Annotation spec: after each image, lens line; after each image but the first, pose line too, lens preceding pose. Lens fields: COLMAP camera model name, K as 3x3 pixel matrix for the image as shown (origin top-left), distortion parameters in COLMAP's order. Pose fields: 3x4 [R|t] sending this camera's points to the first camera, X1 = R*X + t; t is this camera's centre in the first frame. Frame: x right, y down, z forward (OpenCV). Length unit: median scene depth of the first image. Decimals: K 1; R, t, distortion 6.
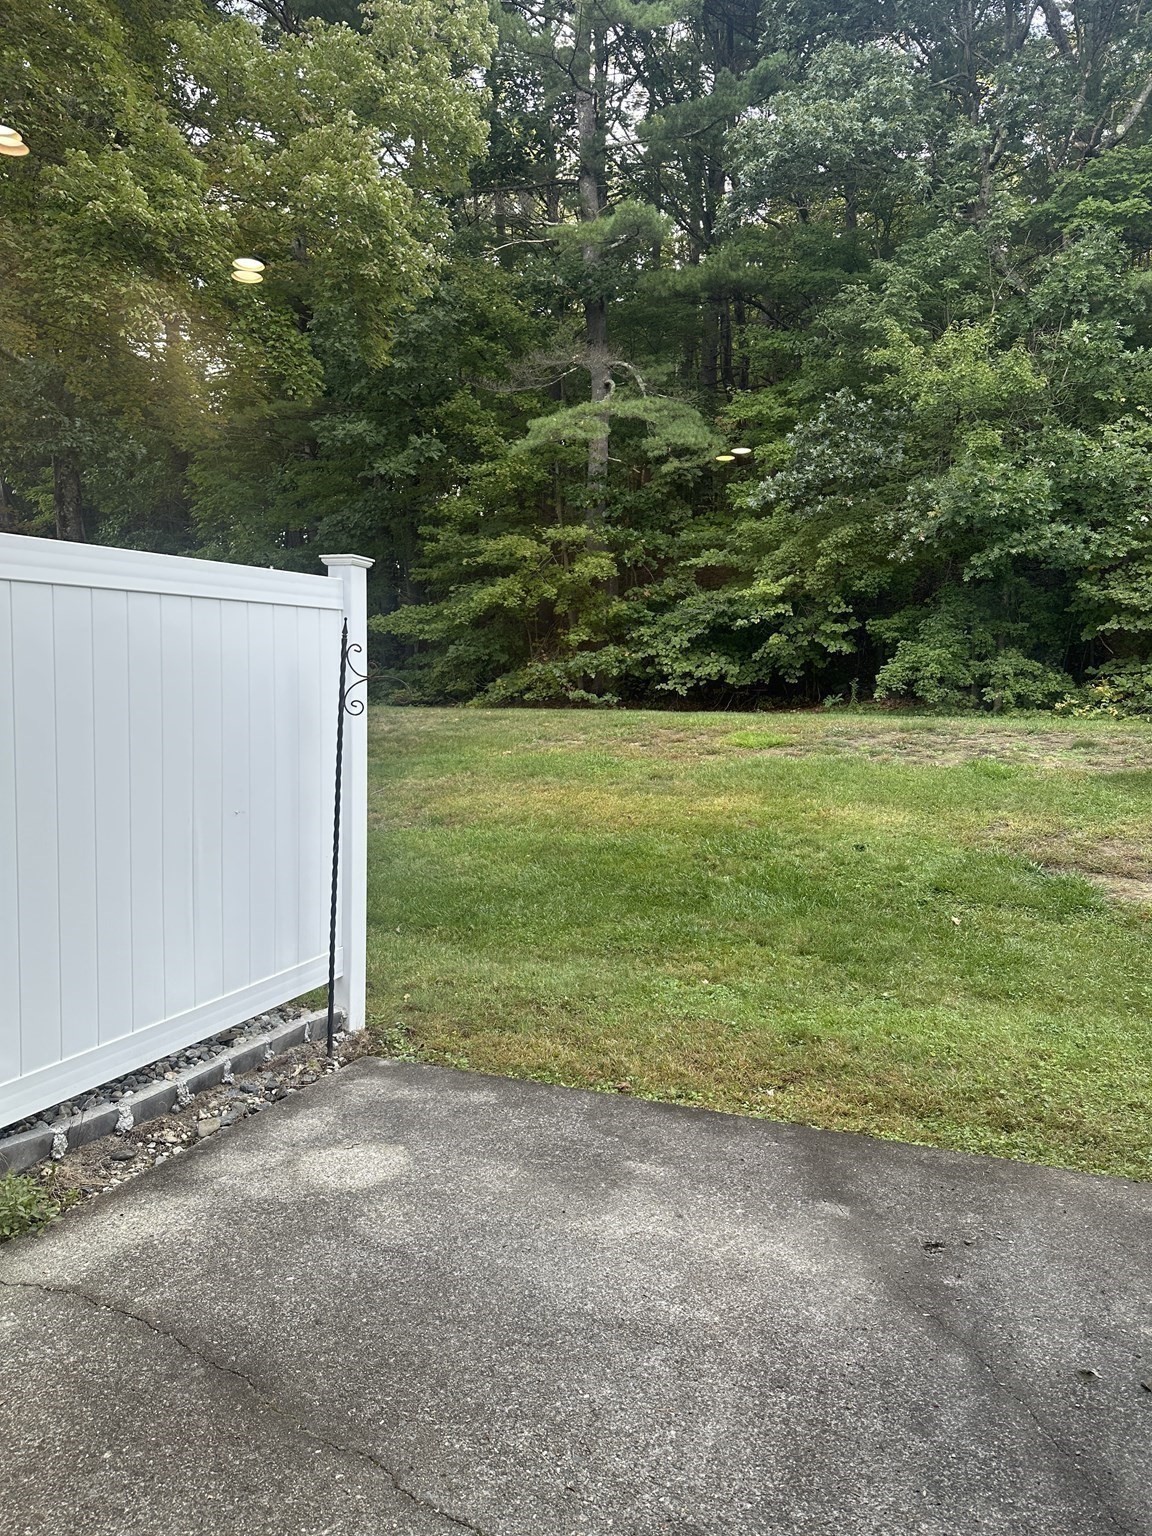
lens RADIAL K [[1045.8, 0, 544.6], [0, 1045.8, 773.1], [0, 0, 1]] dist [0.121321, -0.221851]
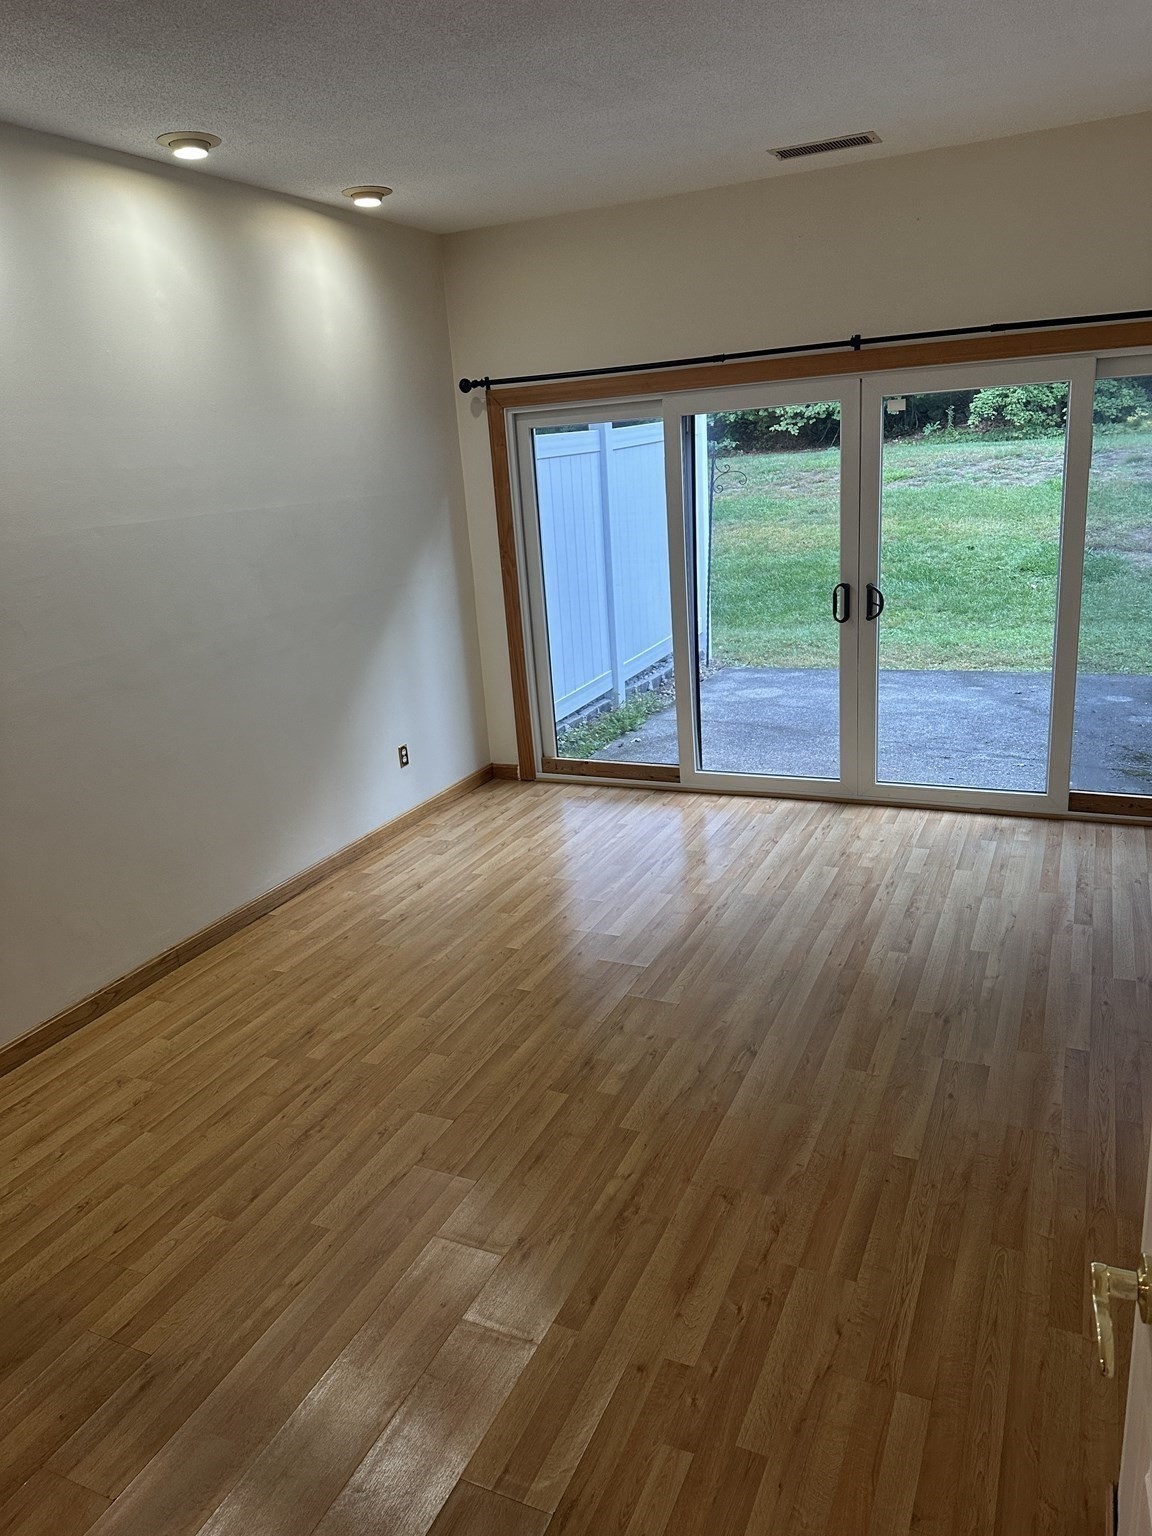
lens RADIAL K [[1055.1, 0, 570.0], [0, 1055.1, 751.3], [0, 0, 1]] dist [0.127359, -0.227056]
pose [[0.996286, -0.068803, -0.051778, -0.163178], [0.078259, 0.974321, 0.211128, -0.010651], [0.035922, -0.214396, 0.976086, -0.442325]]
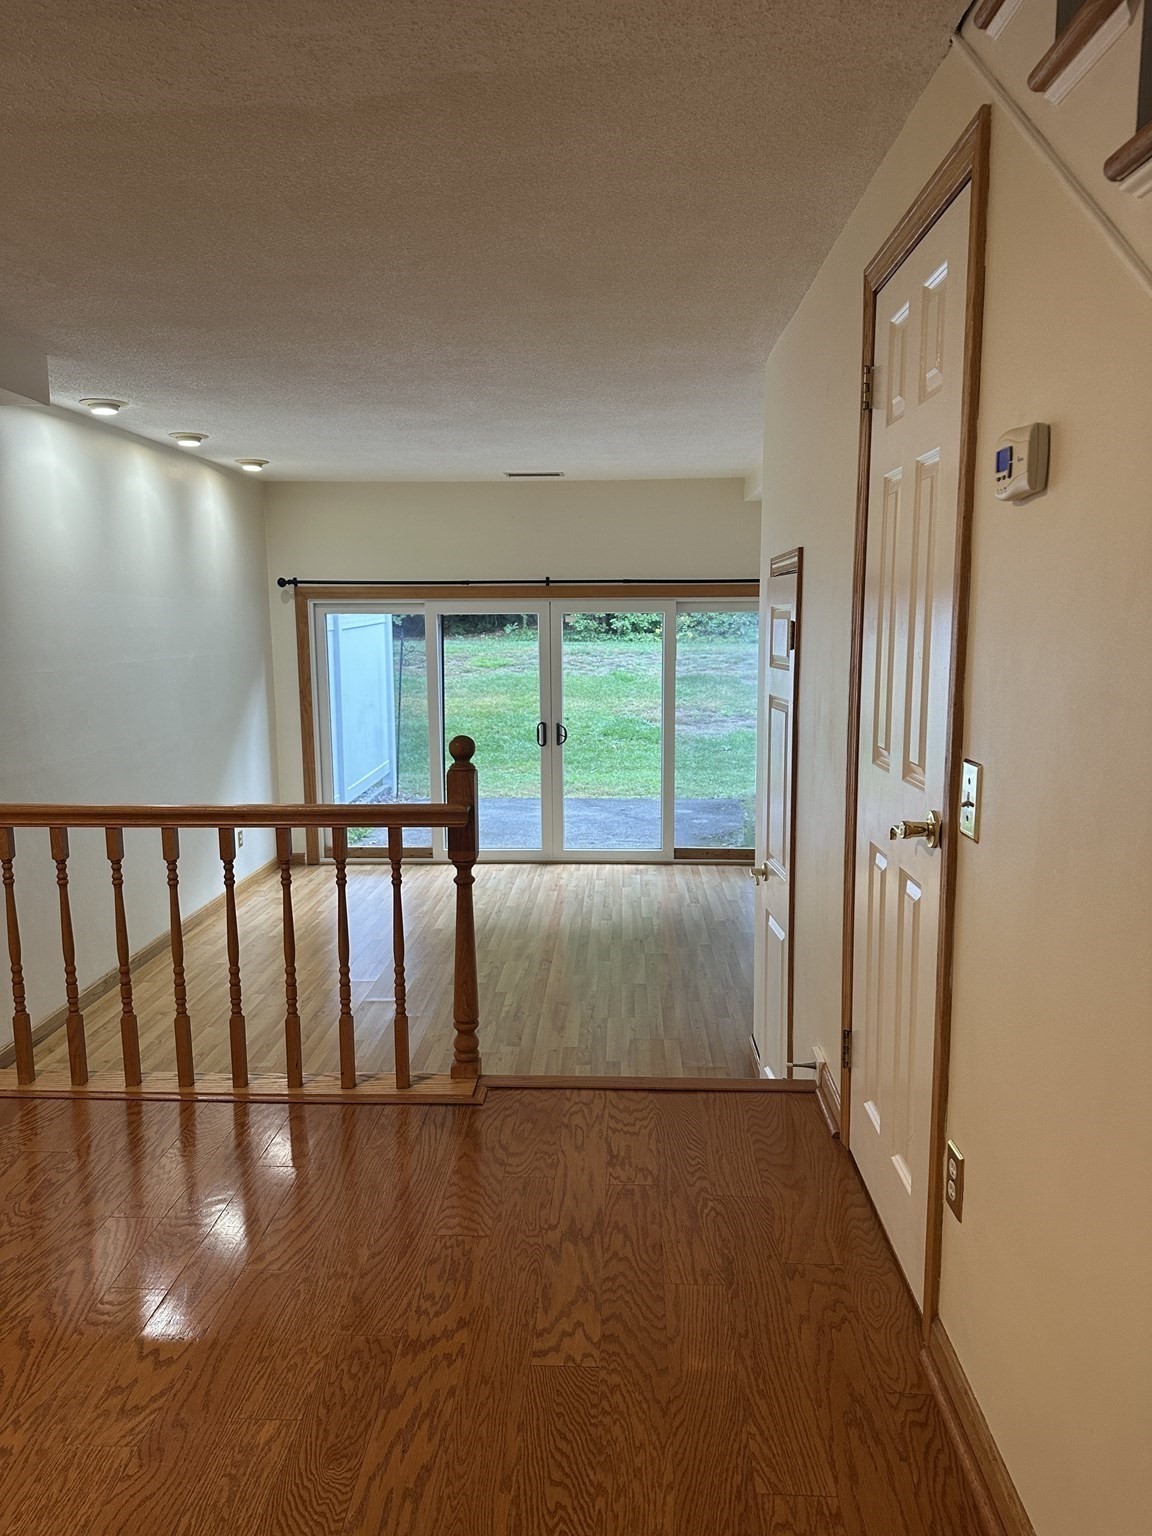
lens RADIAL K [[1055.1, 0, 570.0], [0, 1055.1, 751.3], [0, 0, 1]] dist [0.127359, -0.227056]
pose [[0.934768, -0.059360, 0.350265, -0.309525], [0.037089, 0.996860, 0.069957, -0.005248], [-0.353318, -0.052402, 0.934035, -0.674004]]
